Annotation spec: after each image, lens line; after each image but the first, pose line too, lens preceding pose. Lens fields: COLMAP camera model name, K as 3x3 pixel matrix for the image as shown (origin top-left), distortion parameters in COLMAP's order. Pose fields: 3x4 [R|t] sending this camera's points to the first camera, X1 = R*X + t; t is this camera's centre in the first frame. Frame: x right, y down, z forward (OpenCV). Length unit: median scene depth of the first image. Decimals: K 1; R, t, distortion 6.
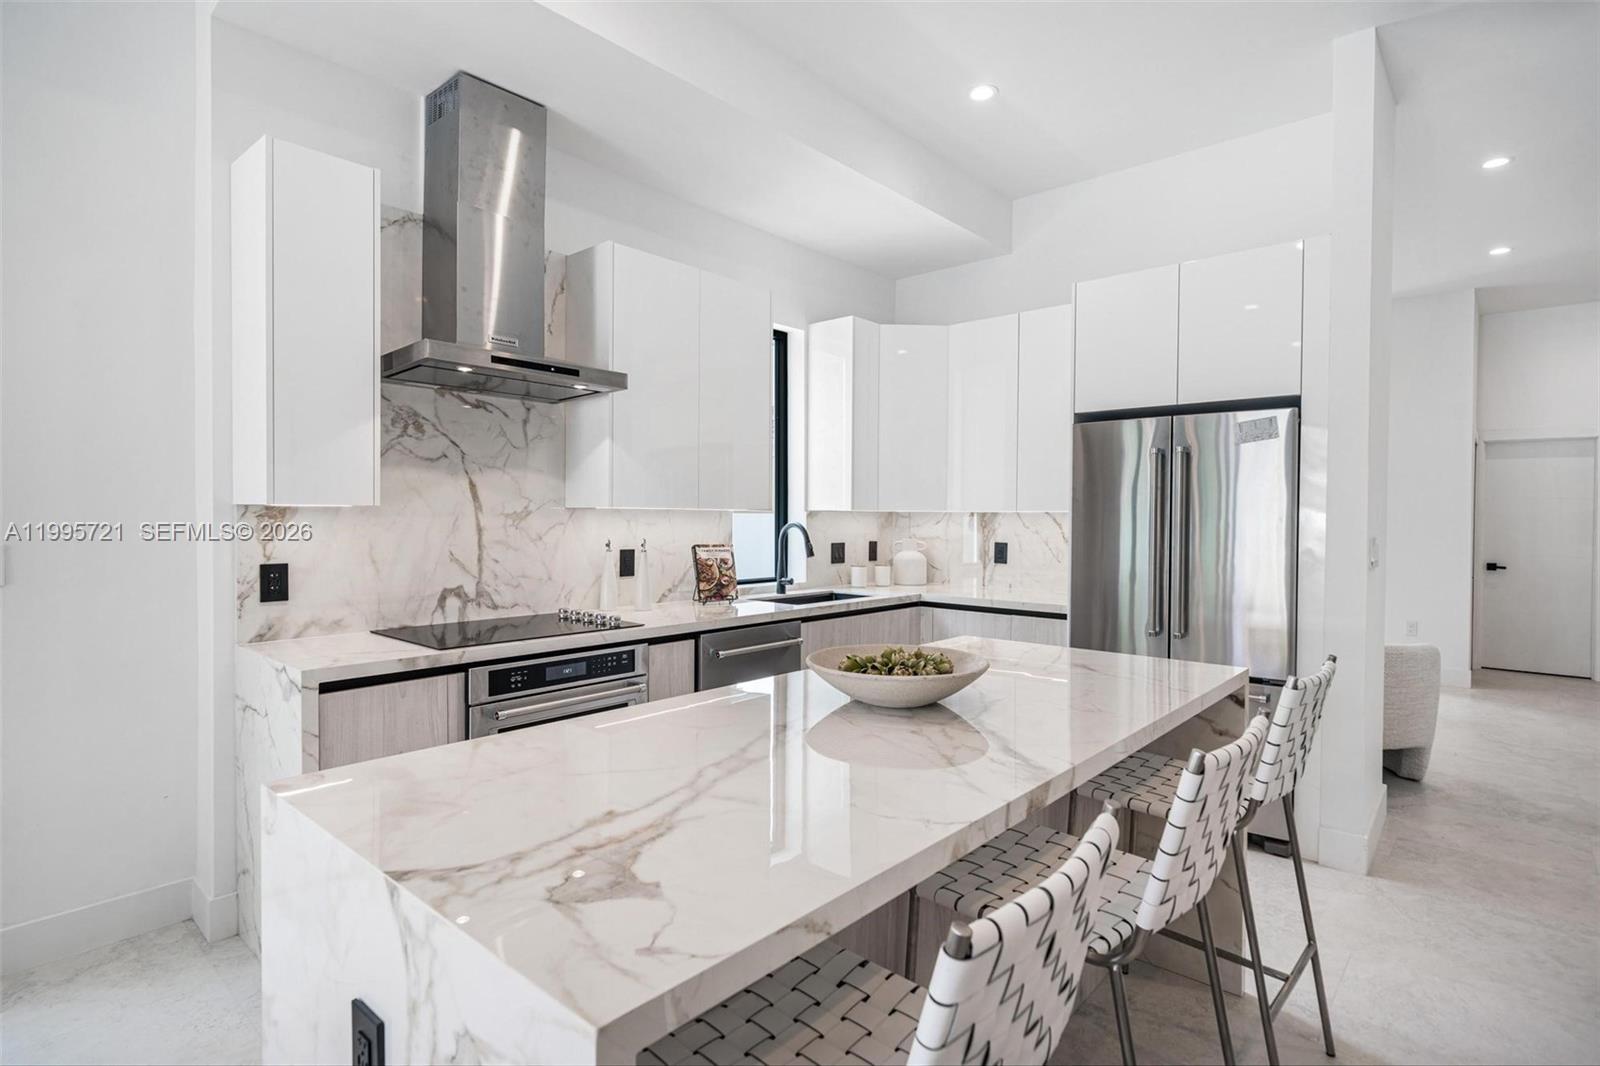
lens RADIAL K [[811.0, 0, 786.4], [0, 811.0, 524.6], [0, 0, 1]] dist [0.005276, 0.000308]
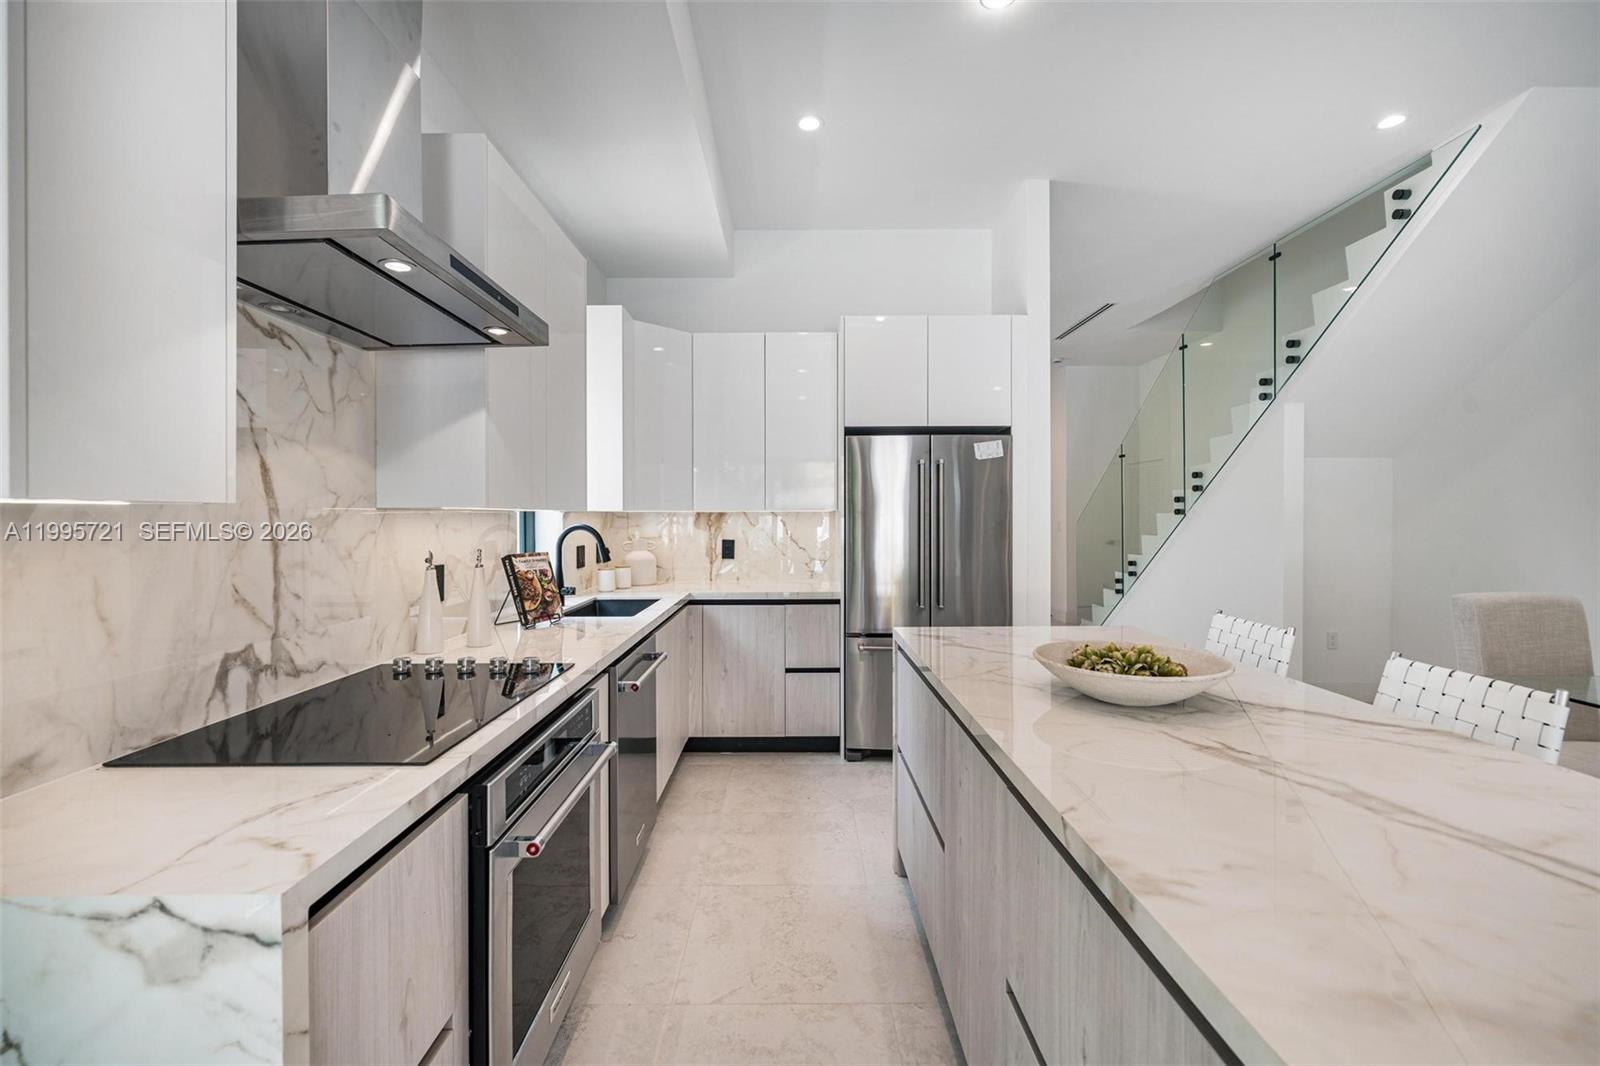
lens RADIAL K [[687.6, 0, 805.4], [0, 687.6, 516.5], [0, 0, 1]] dist [0.009239, -0.000077]
pose [[0.737321, -0.009869, 0.675470, -0.427823], [0.016429, 0.999860, -0.003325, -0.006676], [-0.675342, 0.013549, 0.737380, 0.368618]]
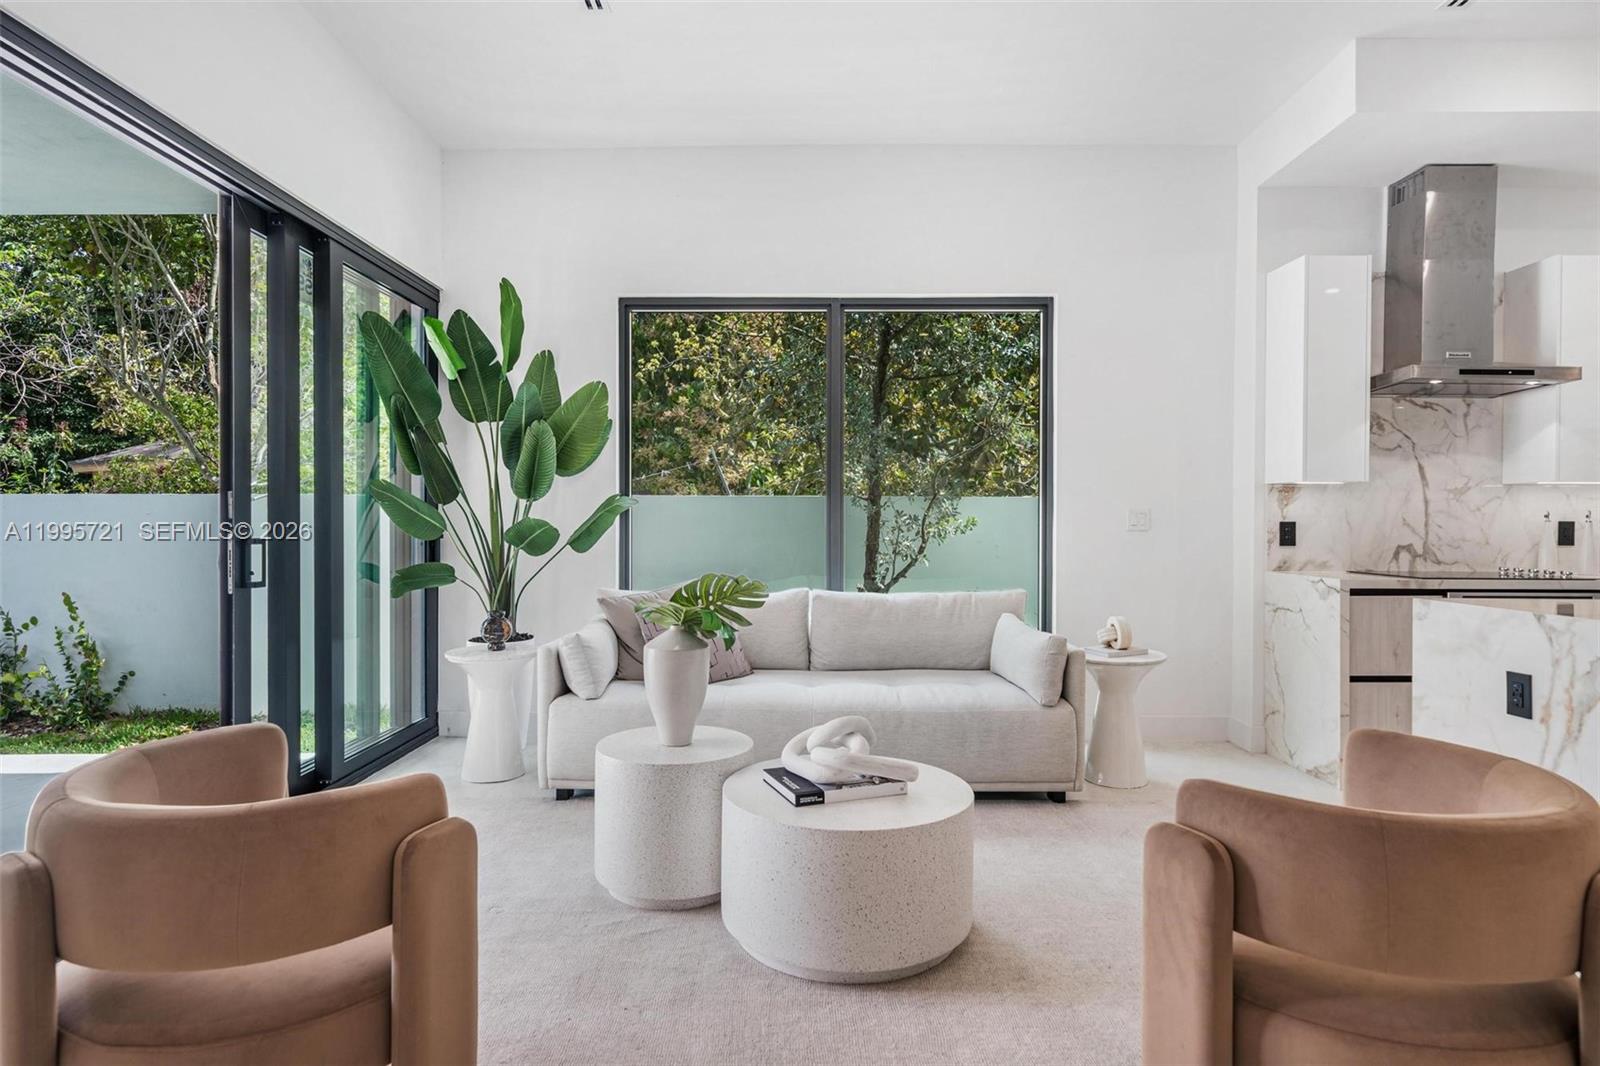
lens RADIAL K [[878.0, 0, 792.3], [0, 878.0, 529.9], [0, 0, 1]] dist [-0.000546, 0.000257]
pose [[0.664462, 0.003636, -0.747313, -0.002927], [-0.008392, 0.999961, -0.002597, 0.062660], [0.747275, 0.007997, 0.664467, -0.680586]]
